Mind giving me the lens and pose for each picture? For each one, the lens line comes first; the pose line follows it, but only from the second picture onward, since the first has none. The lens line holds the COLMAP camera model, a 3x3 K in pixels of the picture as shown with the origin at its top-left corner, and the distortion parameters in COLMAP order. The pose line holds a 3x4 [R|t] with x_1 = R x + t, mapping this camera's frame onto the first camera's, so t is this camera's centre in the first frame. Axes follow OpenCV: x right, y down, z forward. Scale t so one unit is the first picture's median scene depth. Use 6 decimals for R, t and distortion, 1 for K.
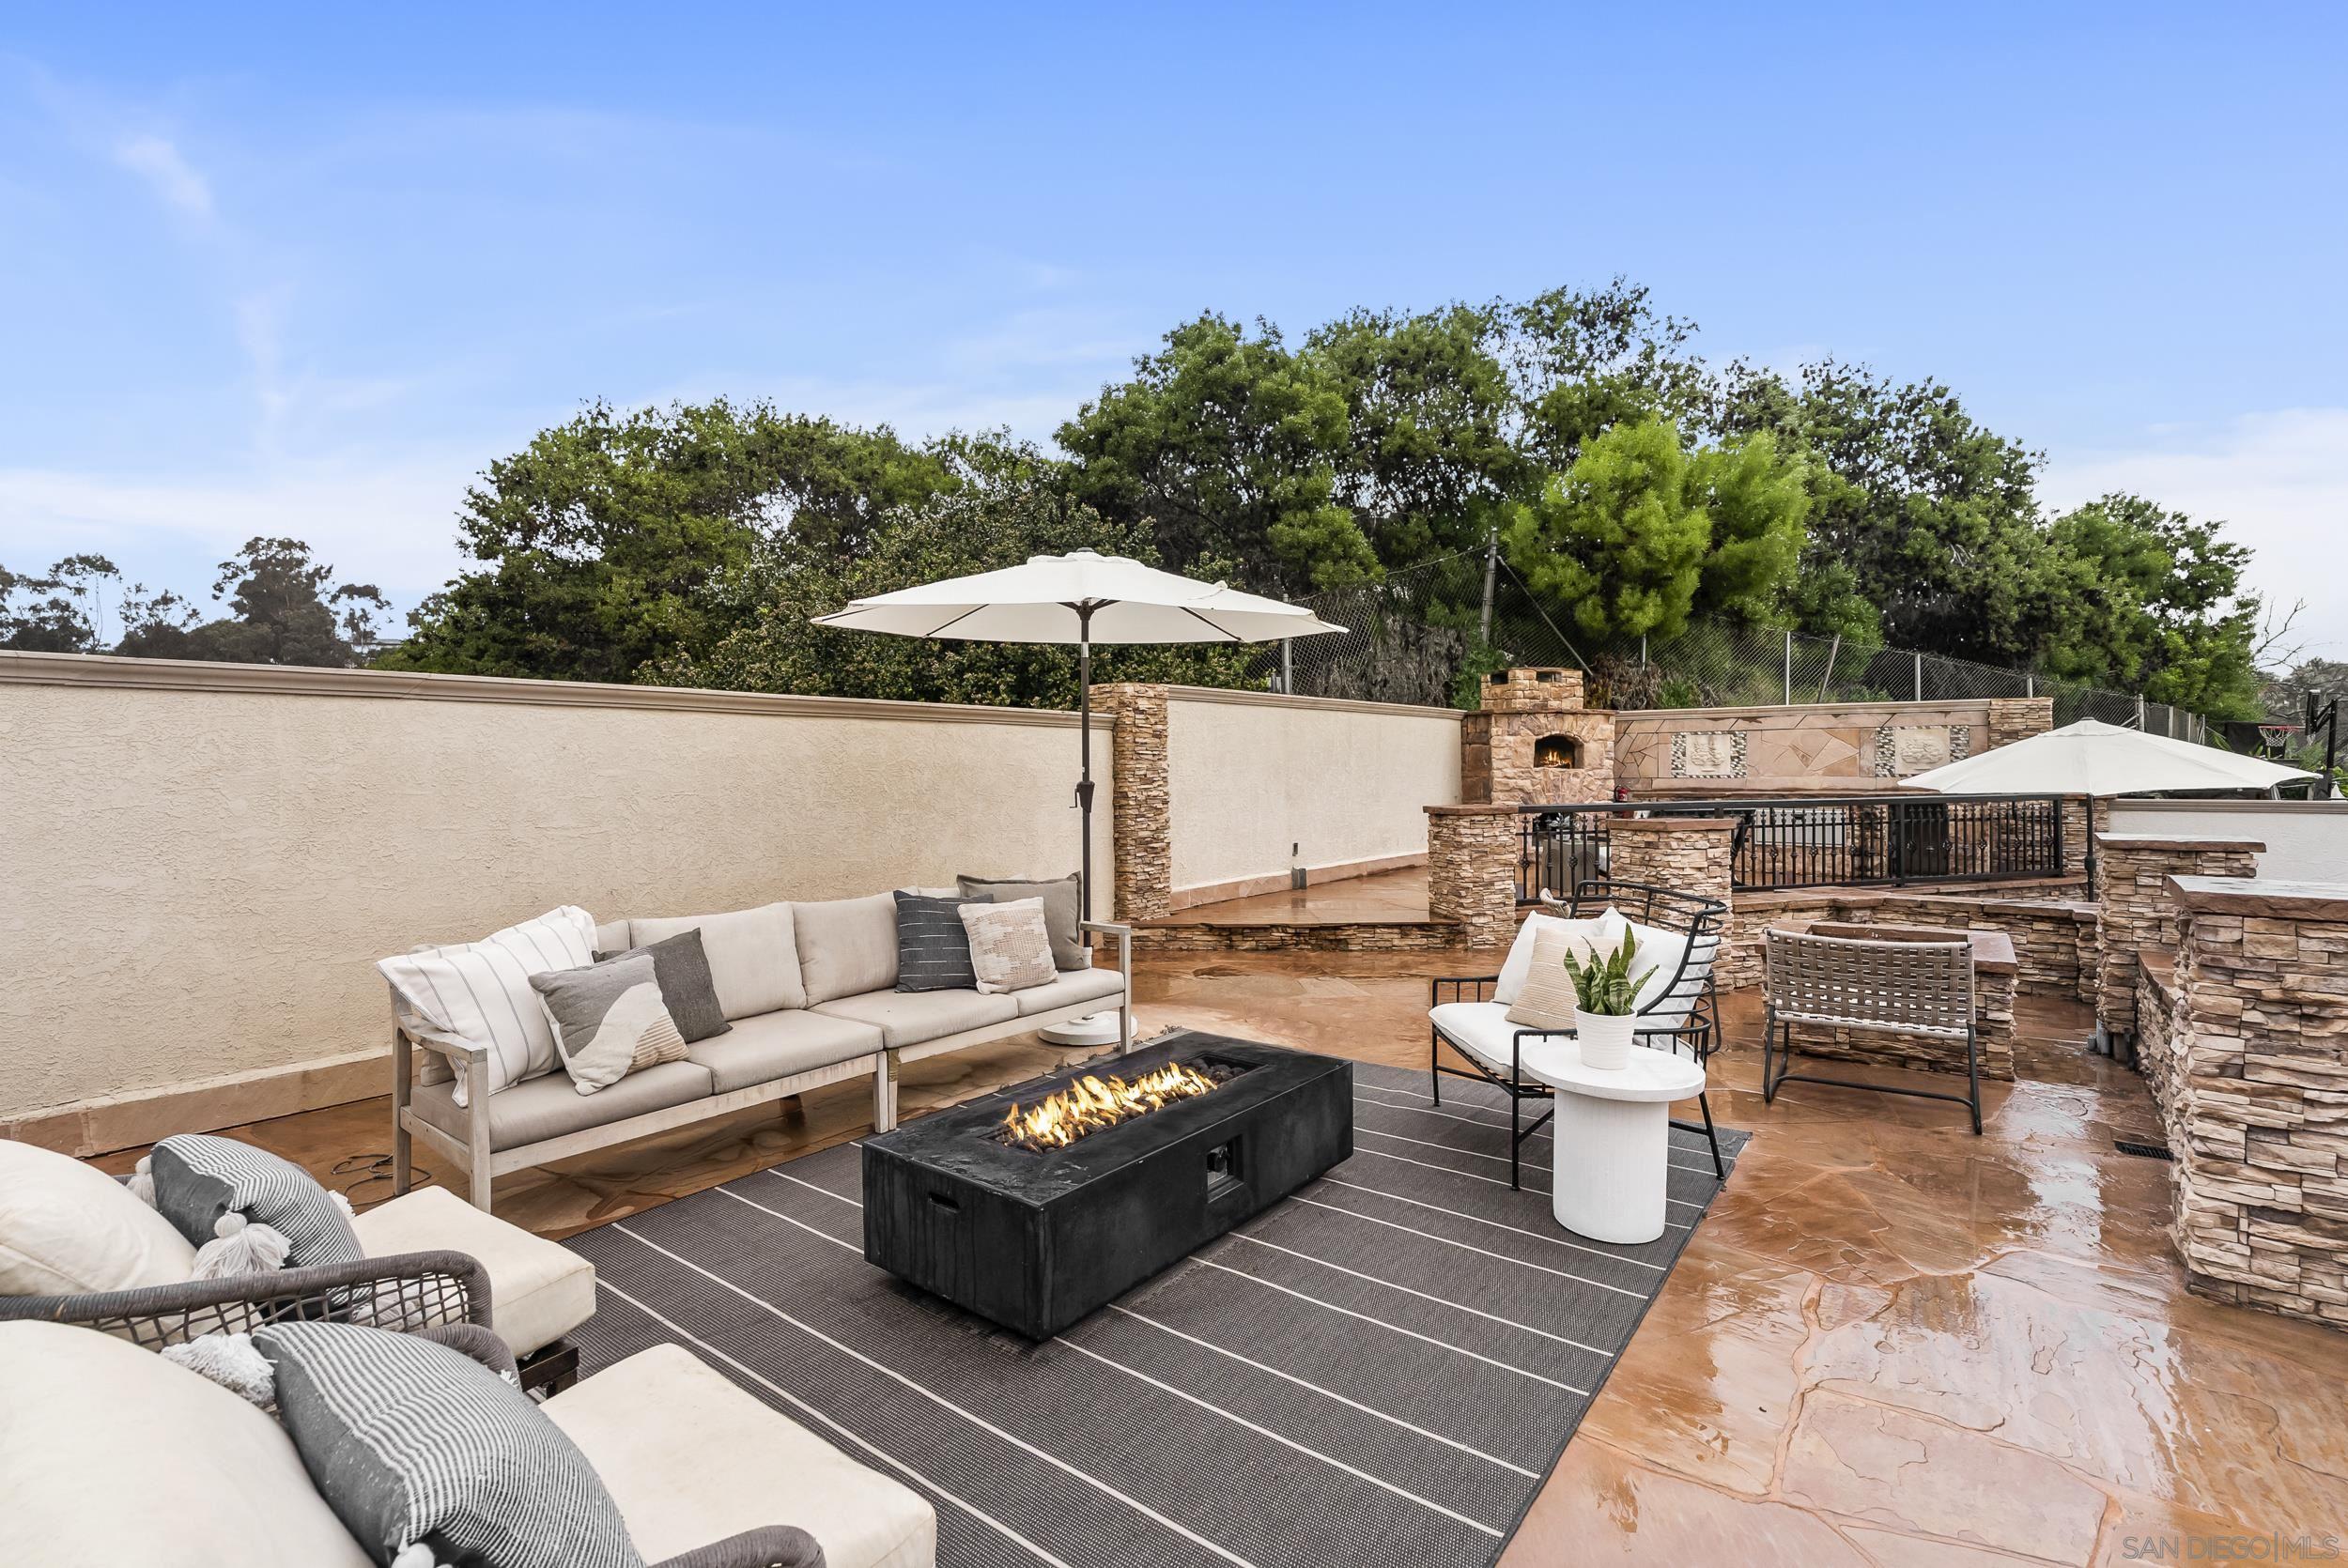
lens RADIAL K [[1059.6, 0, 1175.6], [0, 1059.6, 782.3], [0, 0, 1]] dist [-0.007047, 0.002768]
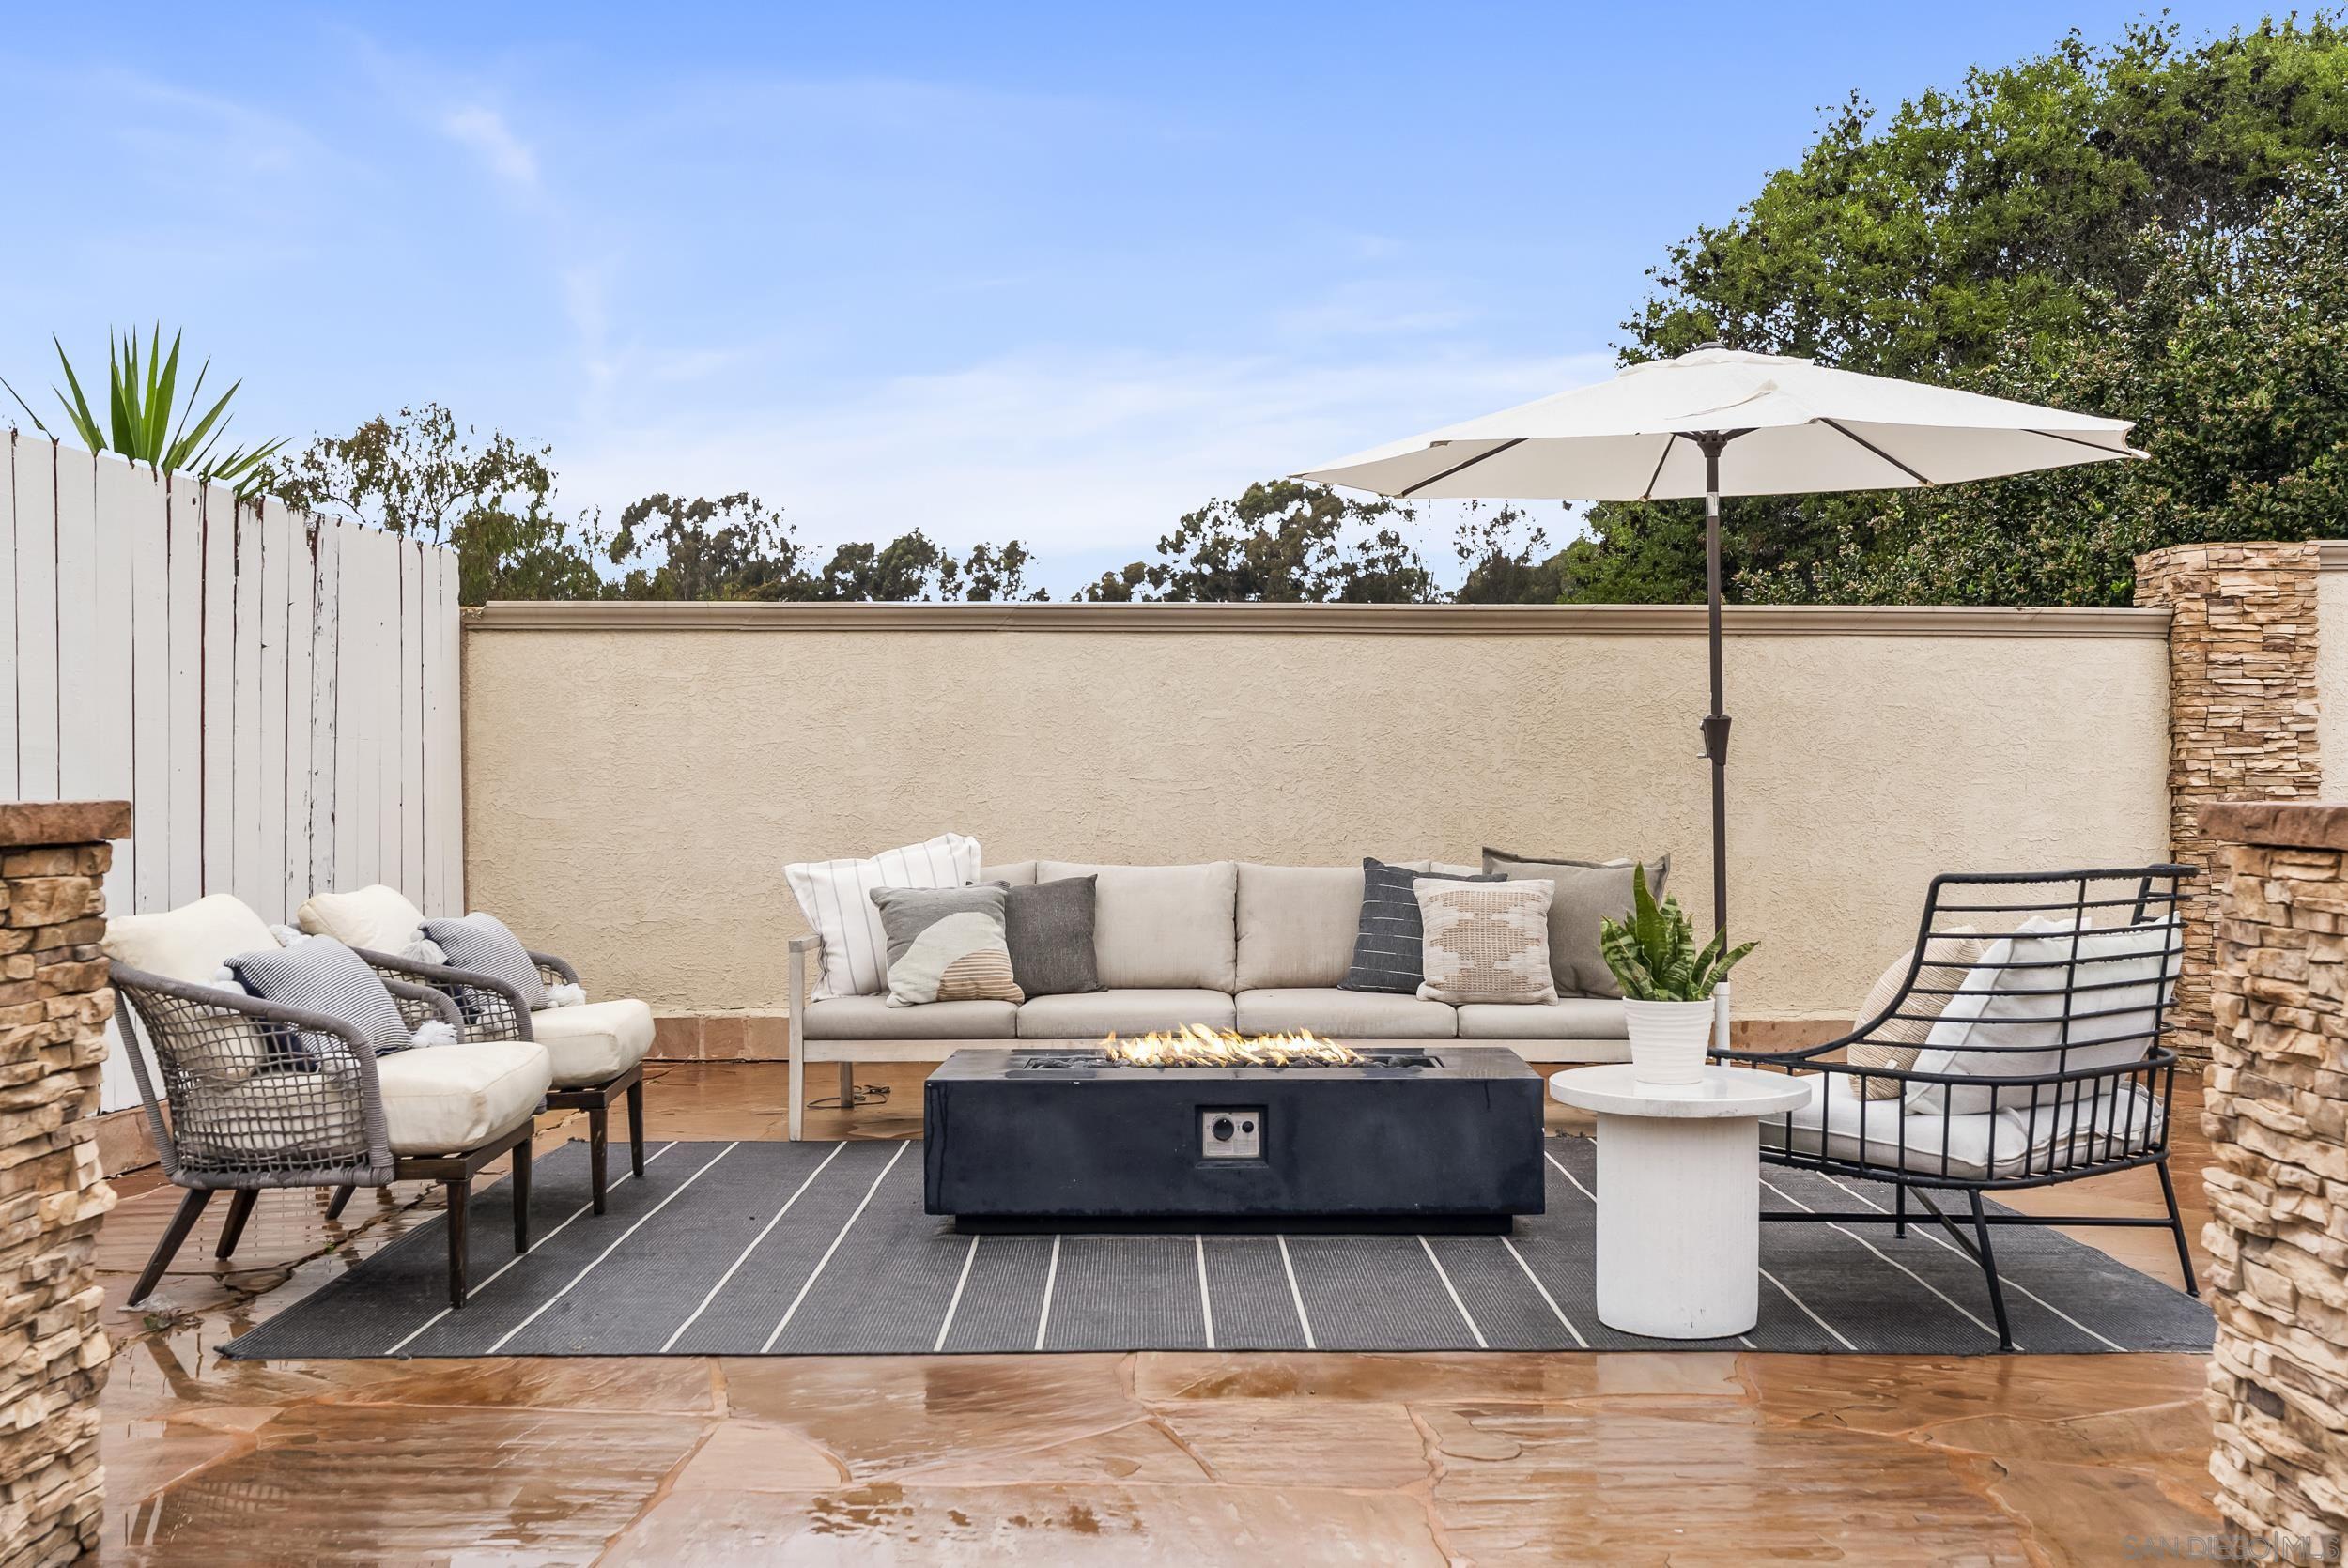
lens RADIAL K [[2307.0, 0, 1185.7], [0, 2307.0, 773.2], [0, 0, 1]] dist [0.021611, 0.000000]
pose [[0.614877, 0.000848, -0.788623, 0.363825], [-0.017063, 0.999780, -0.012228, 0.025210], [0.788439, 0.020975, 0.614756, -0.037938]]
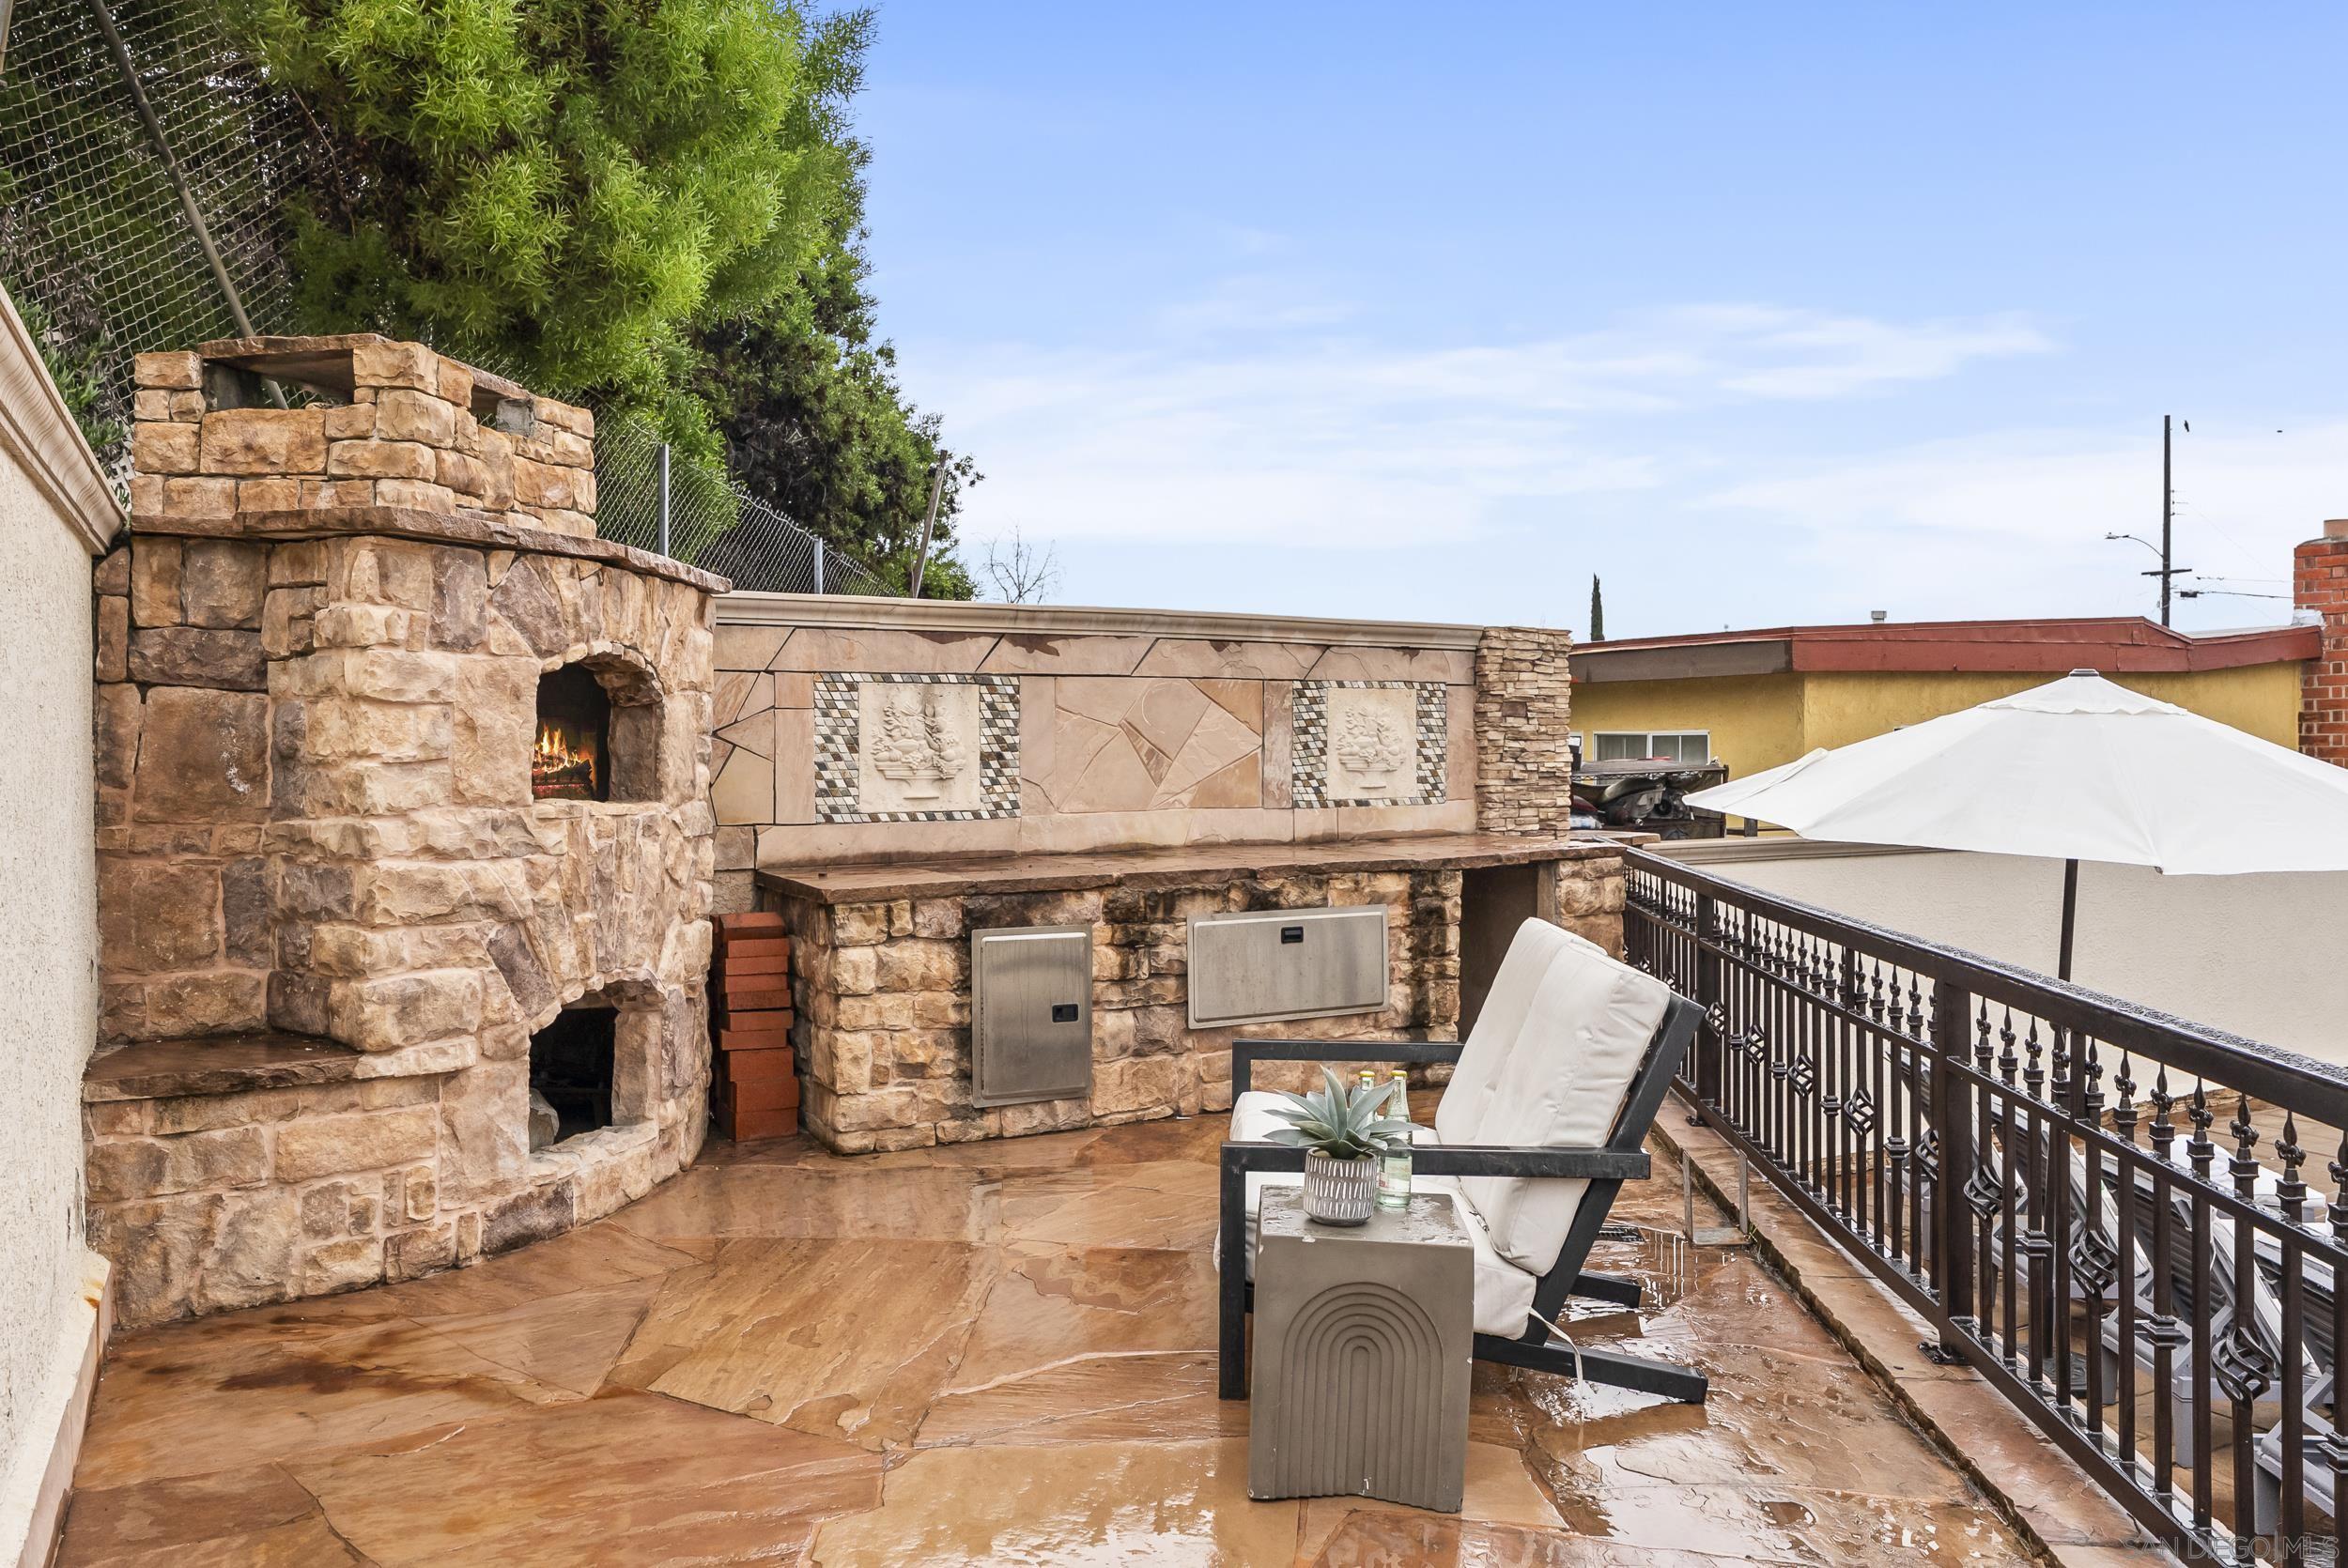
lens RADIAL K [[1701.4, 0, 1167.3], [0, 1701.4, 771.6], [0, 0, 1]] dist [0.005070, 0.001356]
pose [[0.394250, -0.006403, 0.918981, 0.071915], [0.014050, 0.999901, 0.000940, -0.019657], [-0.918896, 0.012541, 0.394301, 0.788048]]
